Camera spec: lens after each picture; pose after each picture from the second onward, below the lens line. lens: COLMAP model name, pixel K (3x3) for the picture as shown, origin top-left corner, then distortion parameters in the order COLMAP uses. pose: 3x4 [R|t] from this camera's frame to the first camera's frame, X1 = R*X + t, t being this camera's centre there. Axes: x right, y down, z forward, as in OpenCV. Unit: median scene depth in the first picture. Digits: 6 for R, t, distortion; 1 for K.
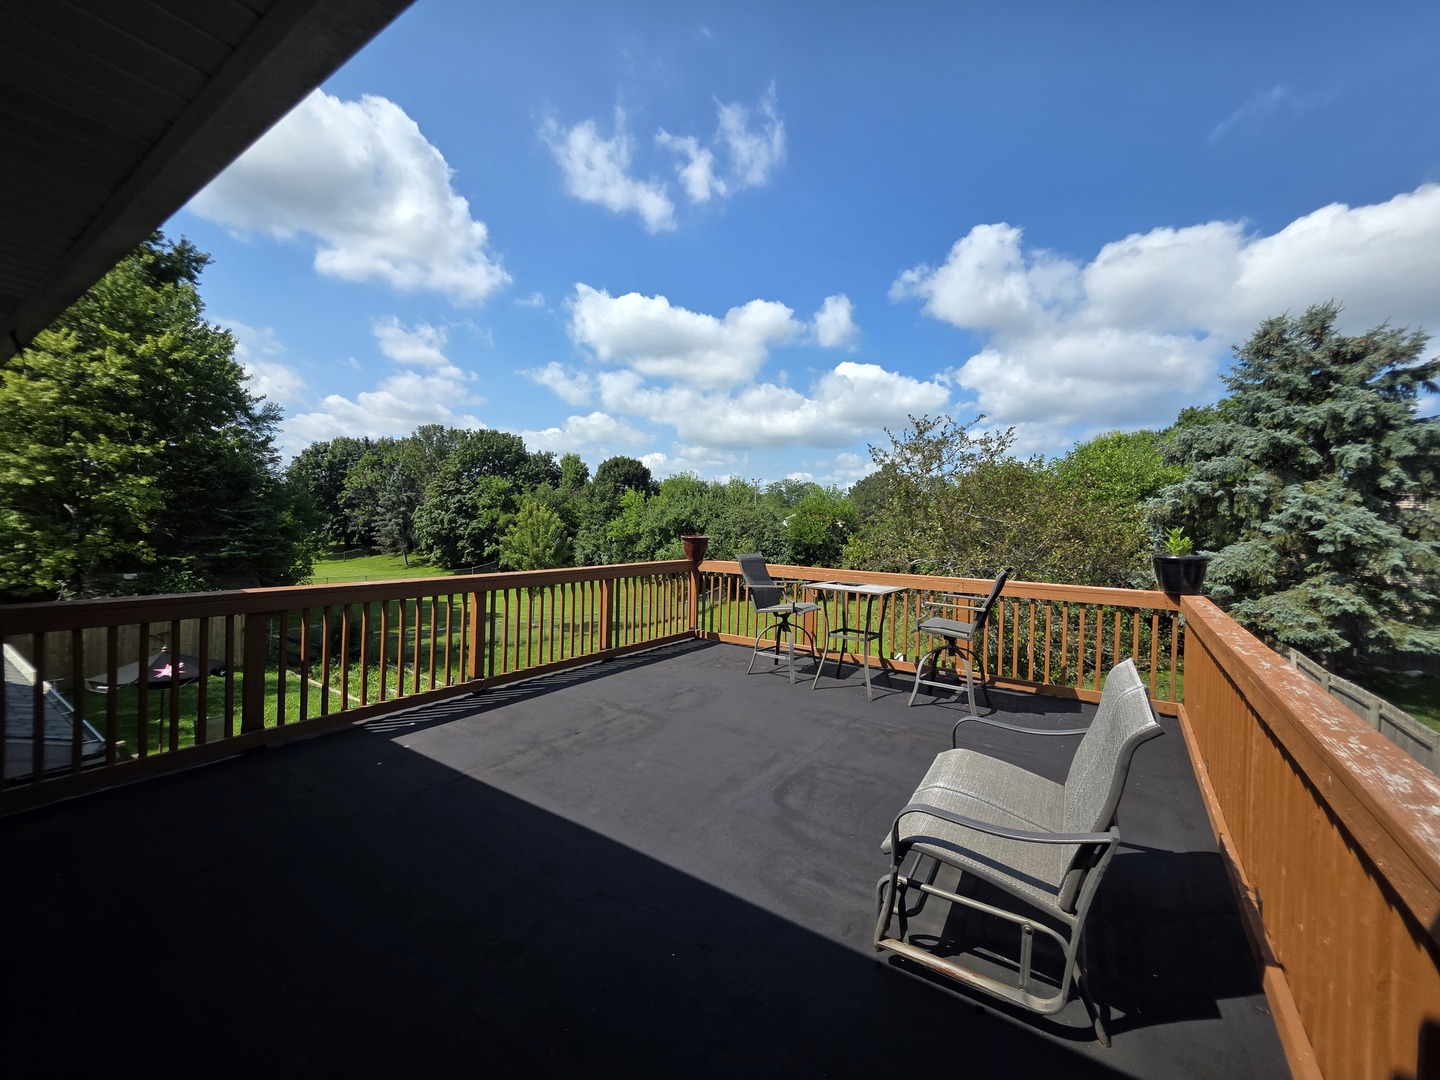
lens RADIAL K [[574.6, 0, 715.7], [0, 574.6, 521.9], [0, 0, 1]] dist [0.002568, 0.000094]
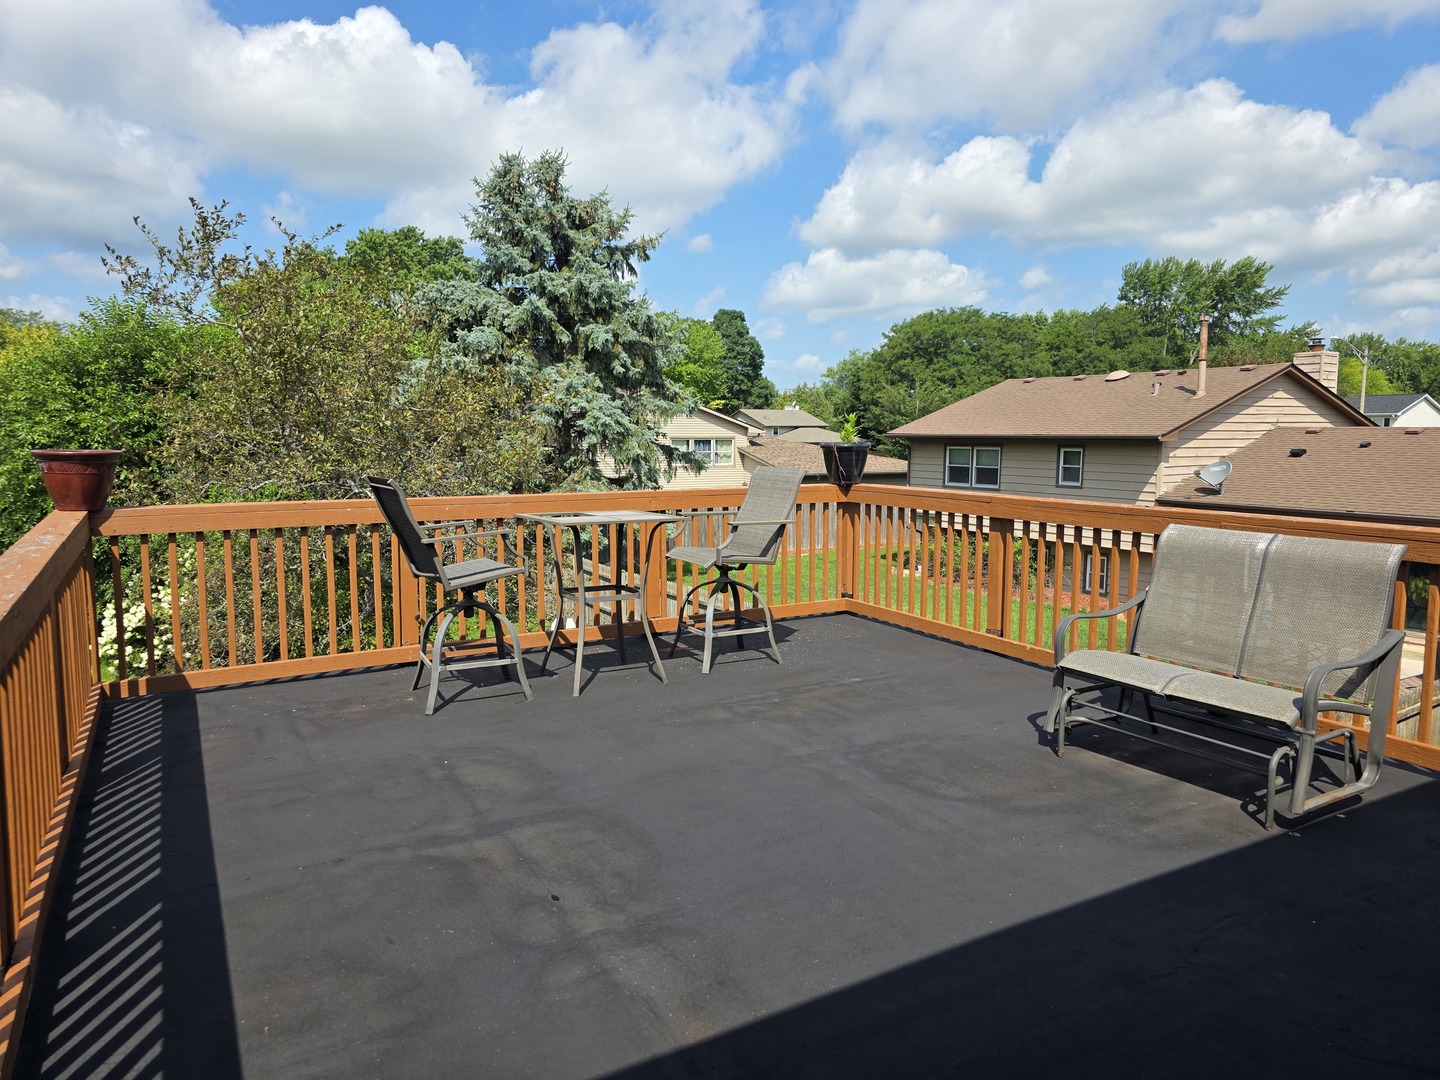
lens RADIAL K [[963.2, 0, 715.7], [0, 963.2, 540.6], [0, 0, 1]] dist [0.057448, -0.045426]
pose [[0.431127, -0.125336, 0.893544, -0.631607], [0.009152, 0.990862, 0.134570, 0.001864], [-0.902245, -0.049839, 0.428334, 0.459603]]
